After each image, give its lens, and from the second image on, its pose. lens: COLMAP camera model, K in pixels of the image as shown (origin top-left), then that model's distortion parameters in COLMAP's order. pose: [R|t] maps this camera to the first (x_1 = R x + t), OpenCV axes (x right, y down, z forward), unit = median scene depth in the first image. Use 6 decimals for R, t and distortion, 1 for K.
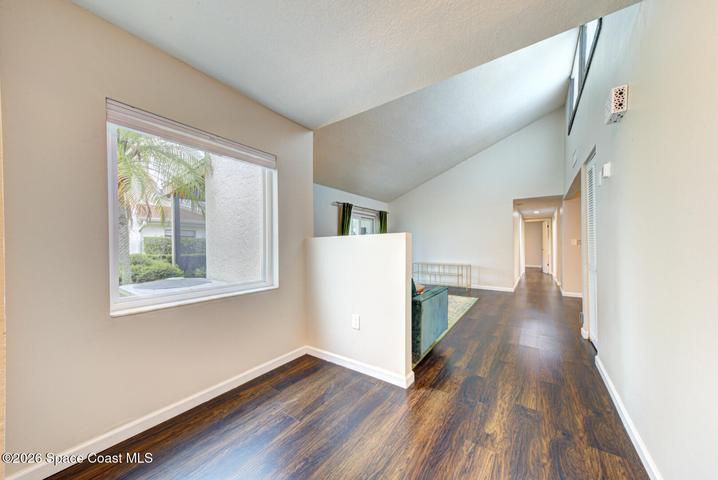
lens RADIAL K [[247.4, 0, 358.7], [0, 247.4, 242.7], [0, 0, 1]] dist [0.018777, -0.003117]
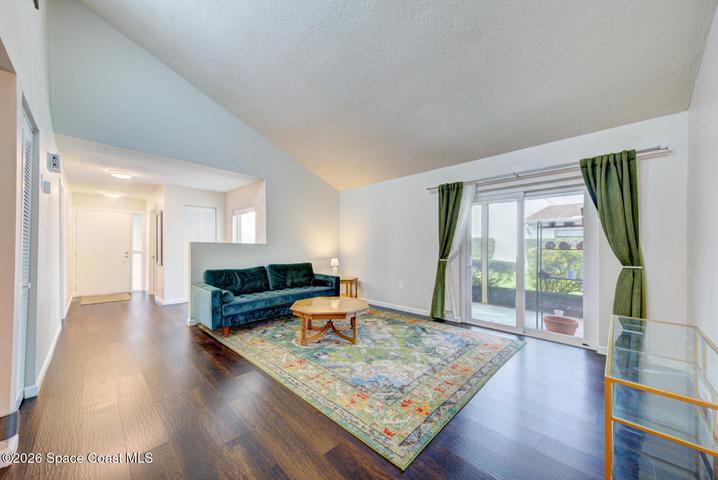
lens RADIAL K [[256.5, 0, 356.8], [0, 256.5, 246.4], [0, 0, 1]] dist [0.013341, -0.000082]
pose [[-0.156960, 0.004469, -0.987595, 0.574197], [0.006697, 0.999972, 0.003460, -0.000141], [0.987582, -0.006071, -0.156986, 0.767840]]
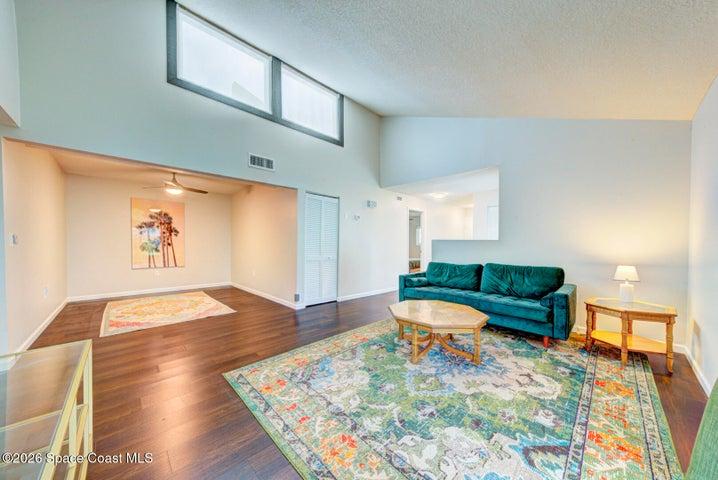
lens RADIAL K [[247.4, 0, 359.6], [0, 247.4, 243.9], [0, 0, 1]] dist [0.018777, -0.003117]
pose [[-0.982968, 0.001496, 0.183772, 0.139175], [0.000192, 0.999975, -0.007114, 0.006829], [-0.183778, -0.006957, -0.982943, 1.056577]]
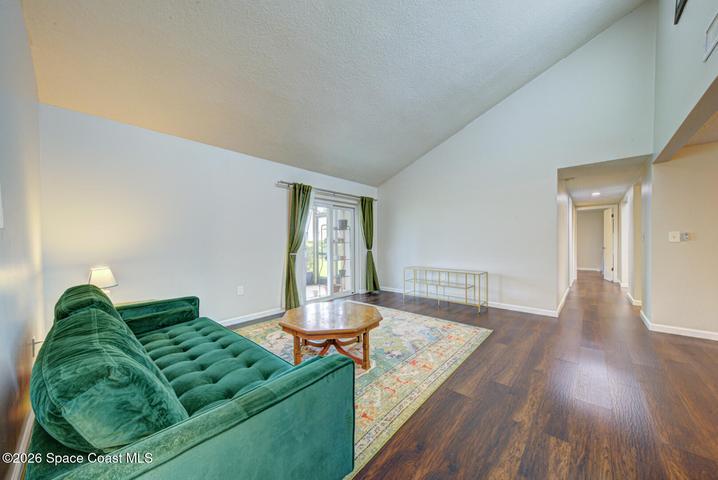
lens RADIAL K [[247.4, 0, 359.2], [0, 247.4, 242.7], [0, 0, 1]] dist [0.018777, -0.003117]
pose [[0.992102, -0.003290, -0.125391, 0.181199], [0.004589, 0.999939, 0.010076, 0.001614], [0.125351, -0.010572, 0.992056, 0.276129]]
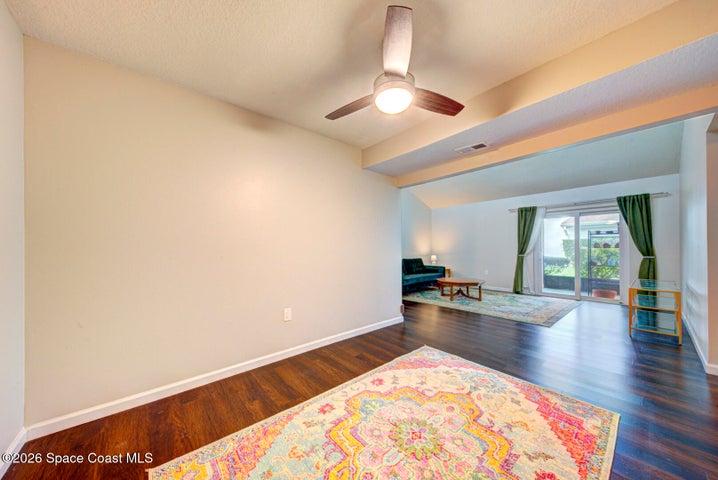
lens RADIAL K [[247.4, 0, 357.0], [0, 247.4, 248.5], [0, 0, 1]] dist [0.018777, -0.003117]
pose [[-0.239878, 0.008200, -0.970768, 0.993860], [0.014633, 0.999881, 0.004830, -0.002858], [0.970693, -0.013047, -0.239969, 0.500721]]
